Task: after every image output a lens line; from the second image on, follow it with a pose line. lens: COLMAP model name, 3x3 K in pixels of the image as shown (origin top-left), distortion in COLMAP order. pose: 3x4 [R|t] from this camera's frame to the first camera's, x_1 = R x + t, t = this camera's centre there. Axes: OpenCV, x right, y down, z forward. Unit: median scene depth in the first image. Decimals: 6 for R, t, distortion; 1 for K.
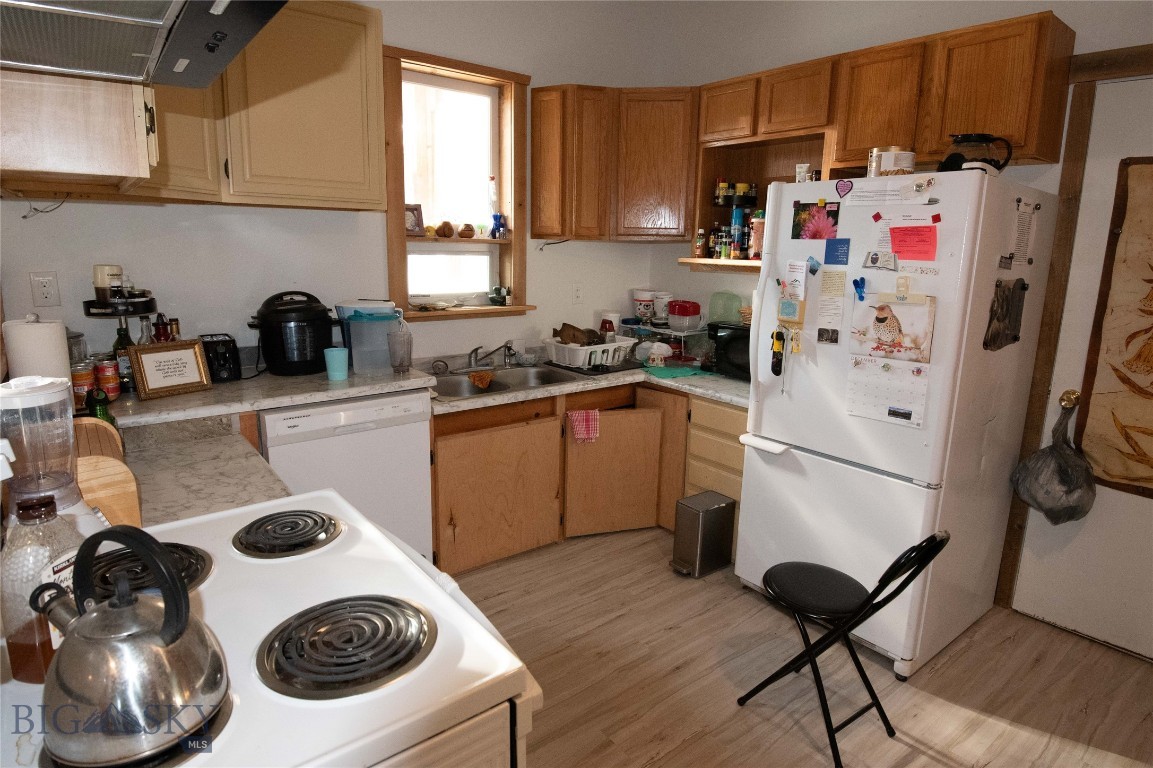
lens RADIAL K [[654.1, 0, 576.5], [0, 654.1, 384.0], [0, 0, 1]] dist [-0.001614, -0.029327]
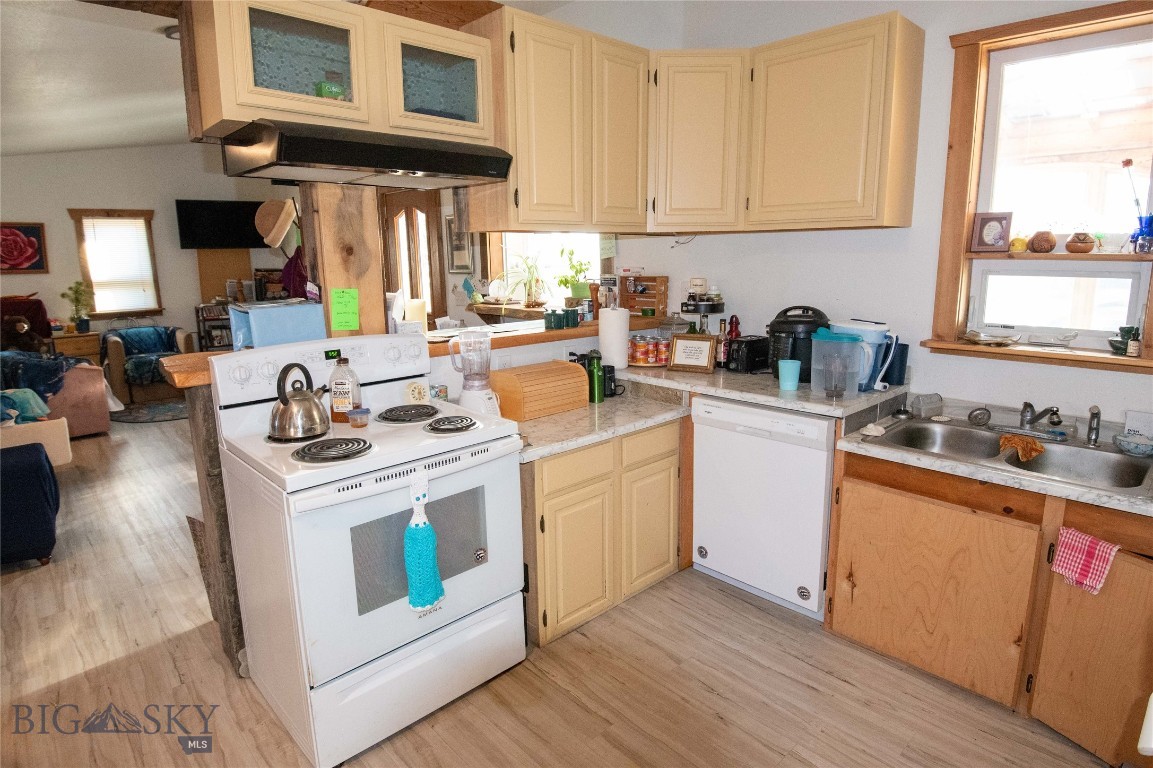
lens RADIAL K [[654.1, 0, 576.5], [0, 654.1, 384.0], [0, 0, 1]] dist [-0.001614, -0.029327]
pose [[0.057920, 0.173757, -0.983084, 0.550490], [-0.197397, 0.967288, 0.159335, -0.098039], [0.978611, 0.184829, 0.090324, 0.469665]]
